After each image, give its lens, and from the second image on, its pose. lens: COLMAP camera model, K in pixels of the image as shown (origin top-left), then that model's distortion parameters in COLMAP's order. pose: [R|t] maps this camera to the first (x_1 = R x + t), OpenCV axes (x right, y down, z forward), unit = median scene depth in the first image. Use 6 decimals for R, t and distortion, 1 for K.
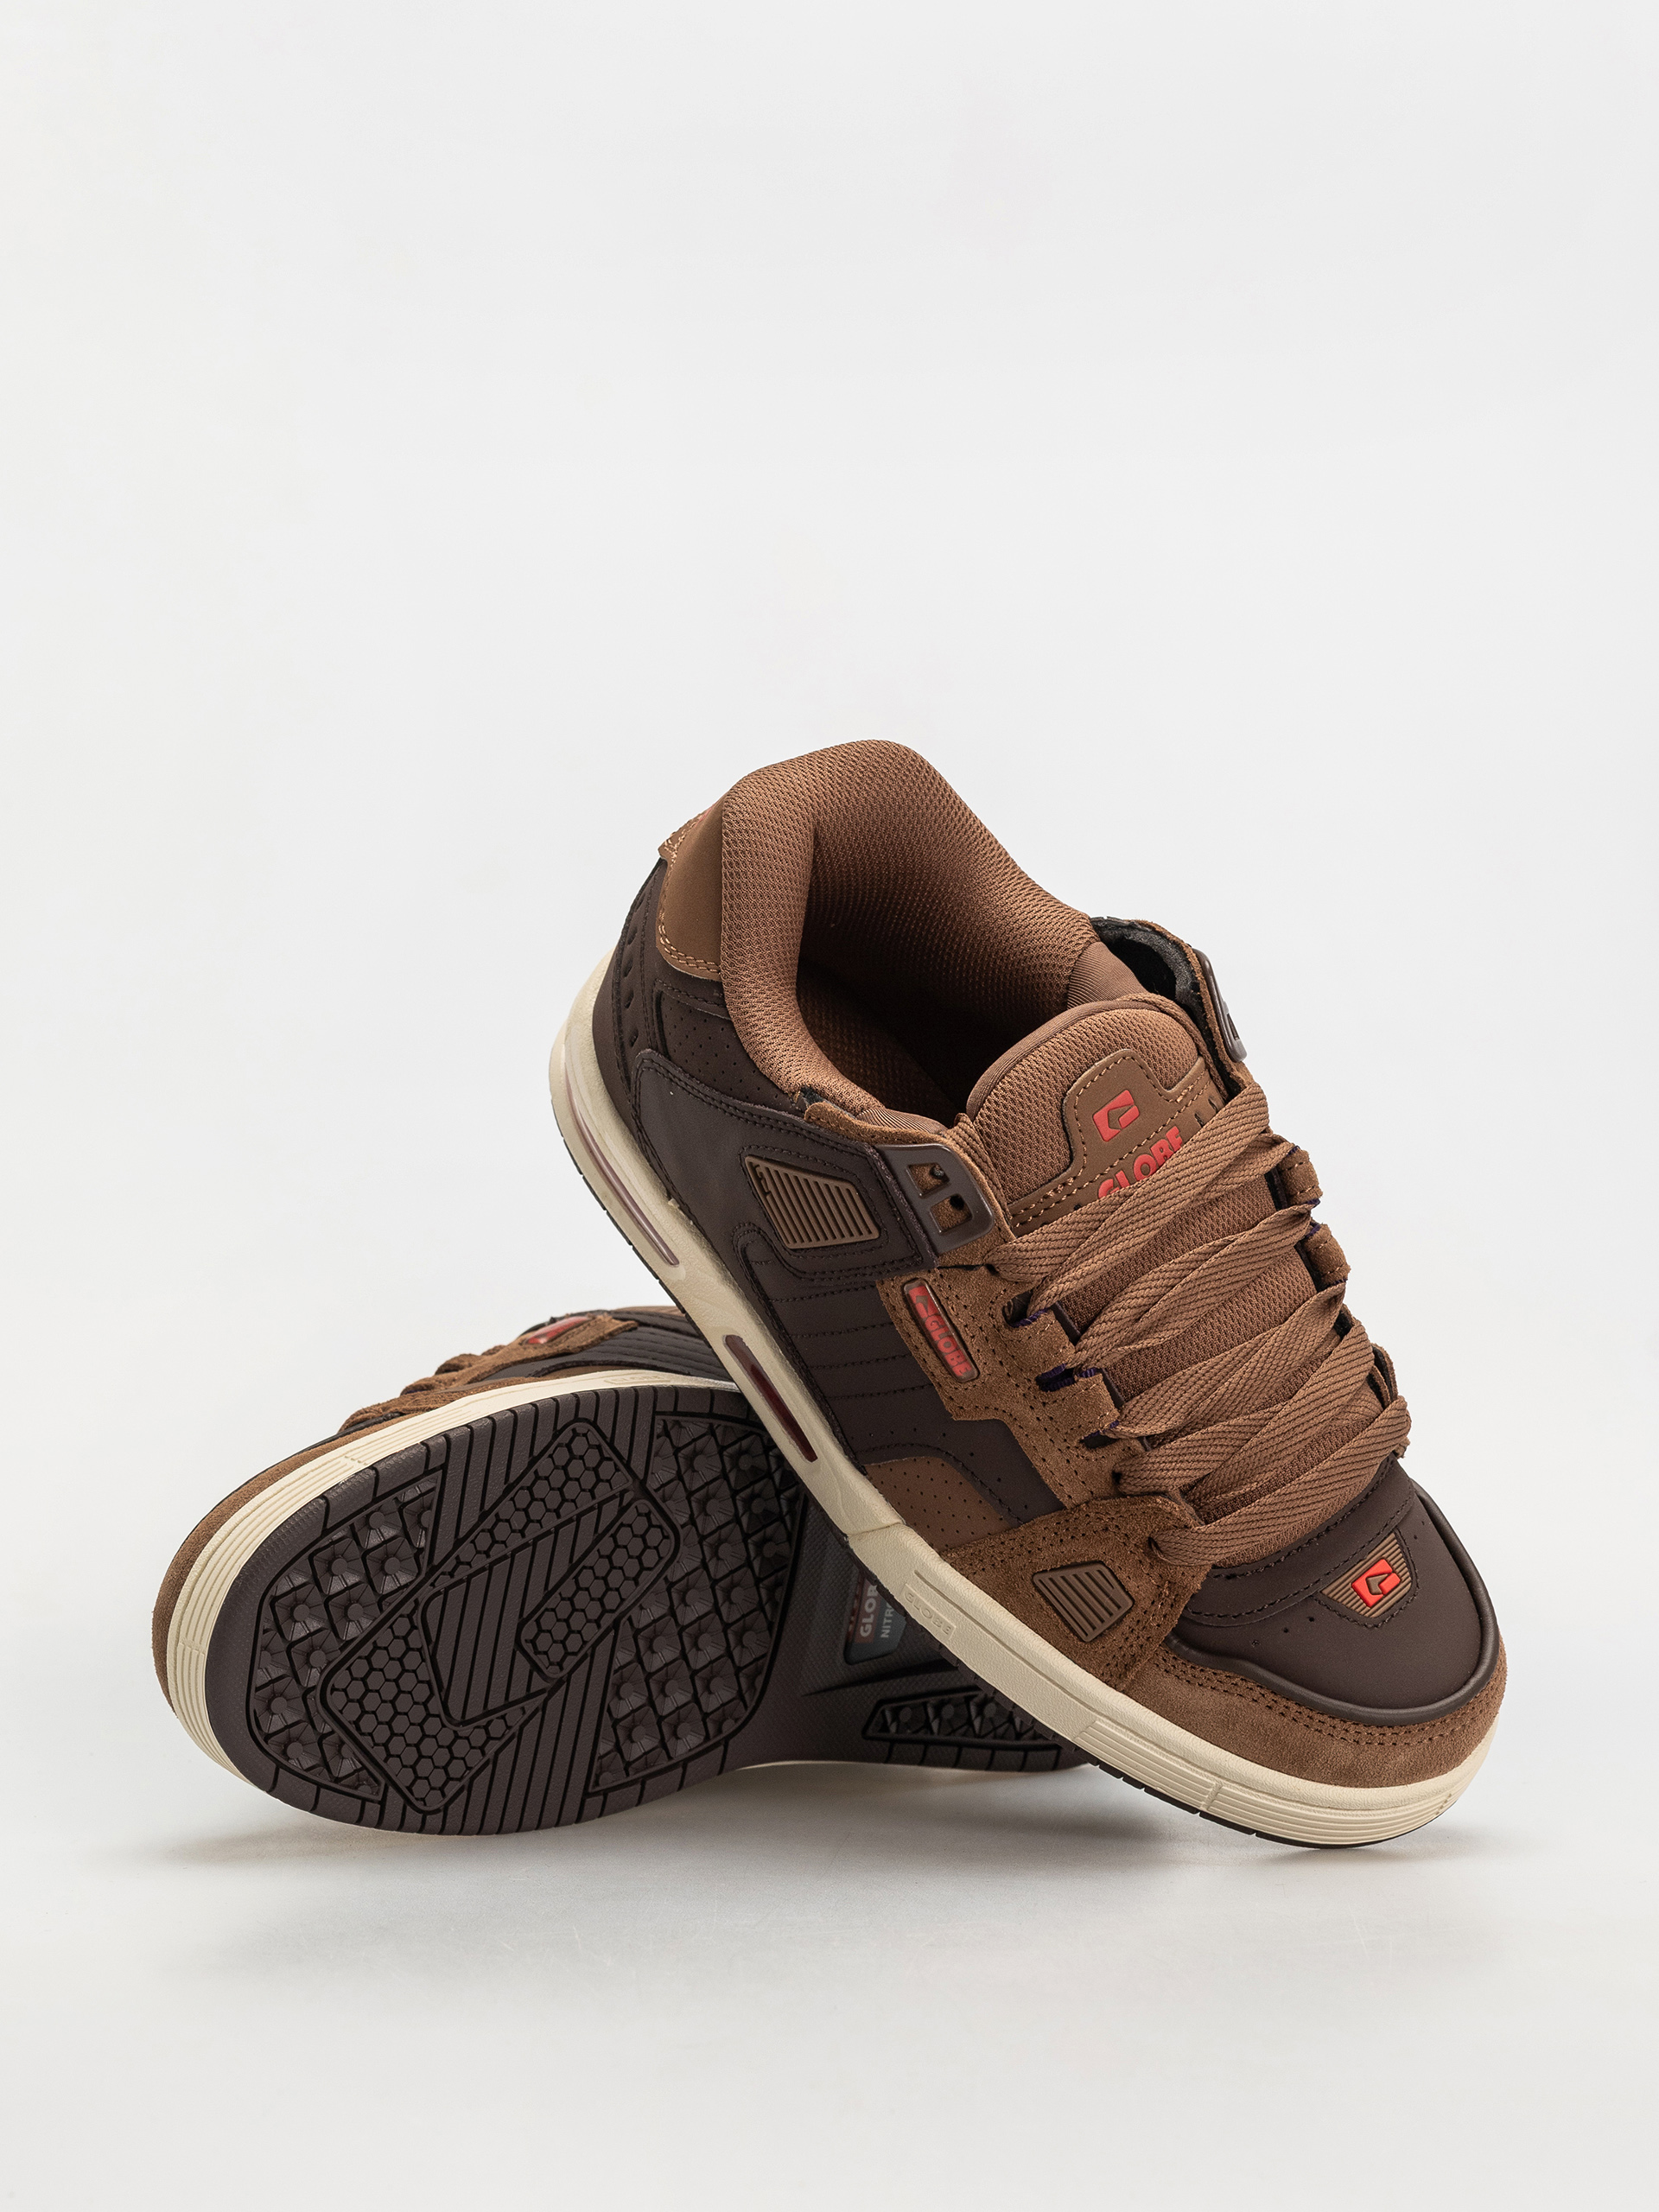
lens RADIAL K [[6714.6, 0, 829.6], [0, 6714.6, 1106.2], [0, 0, 1]] dist [-0.294586, 0.000000]
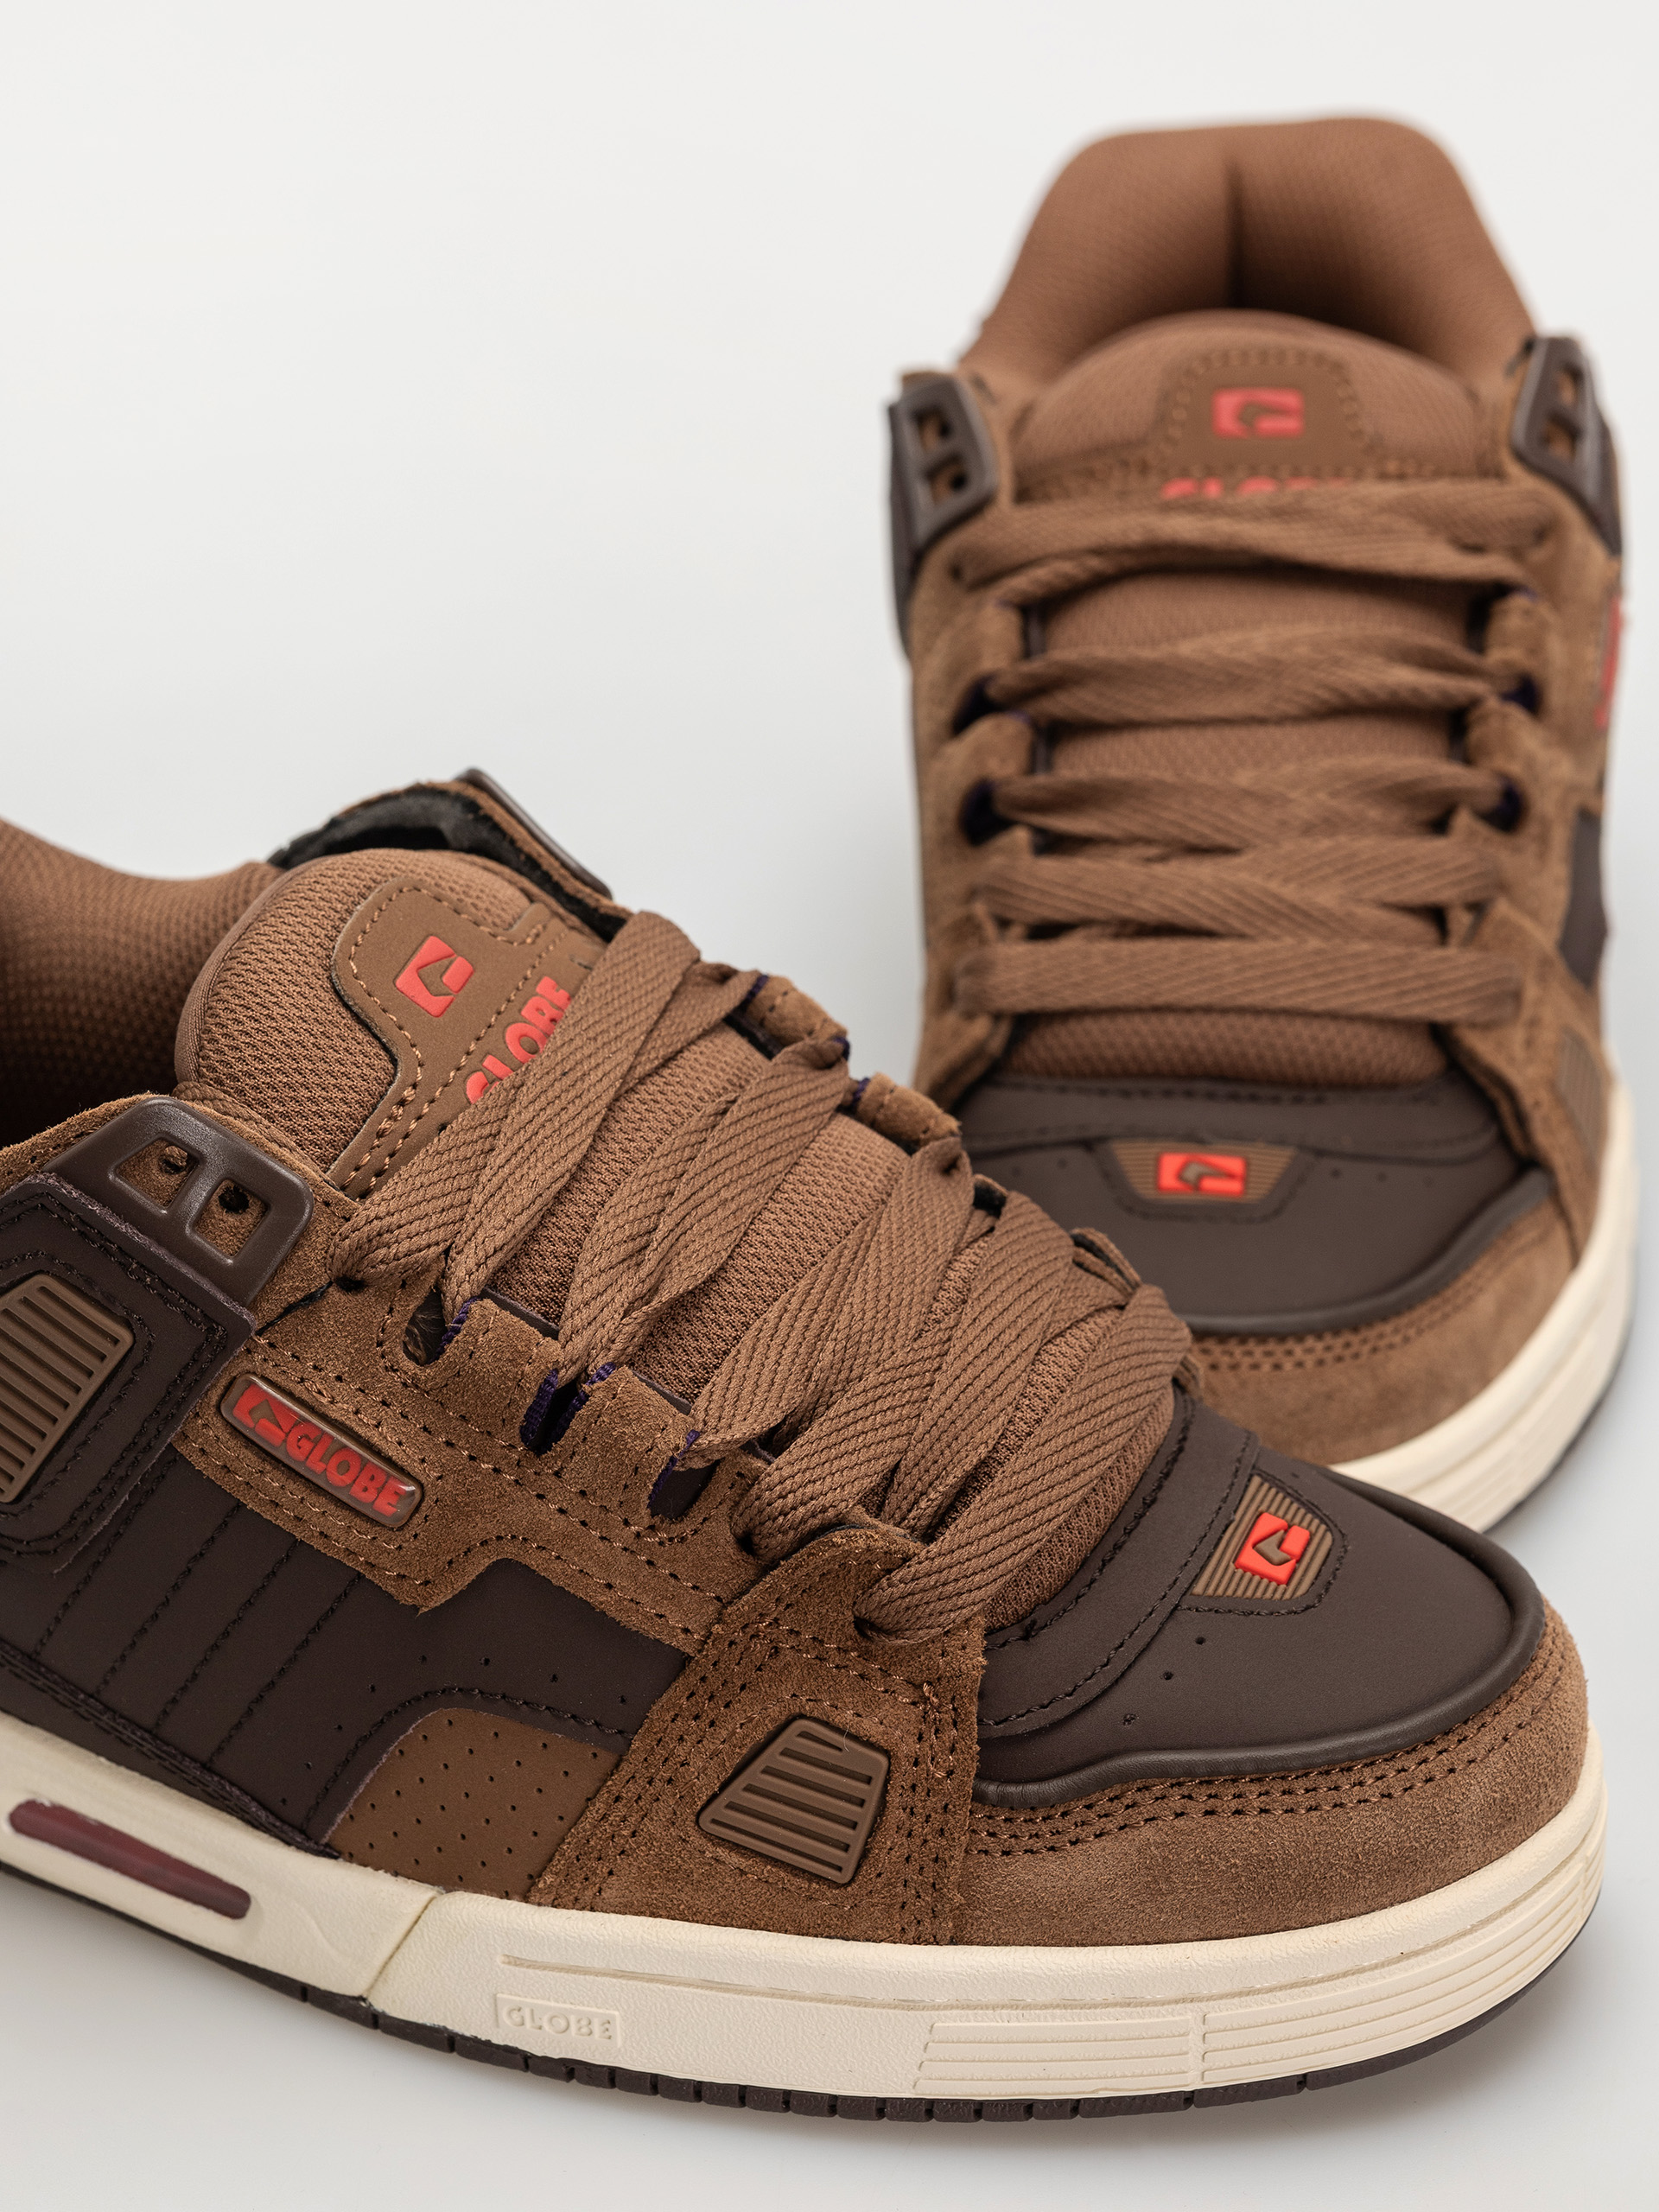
lens RADIAL K [[6714.6, 0, 828.8], [0, 6714.6, 1106.0], [0, 0, 1]] dist [-0.294586, 0.000000]
pose [[0.882401, -0.431683, 0.187132, -0.035029], [0.468723, 0.841070, -0.270001, 0.170982], [-0.040836, 0.325962, 0.944500, 0.487797]]
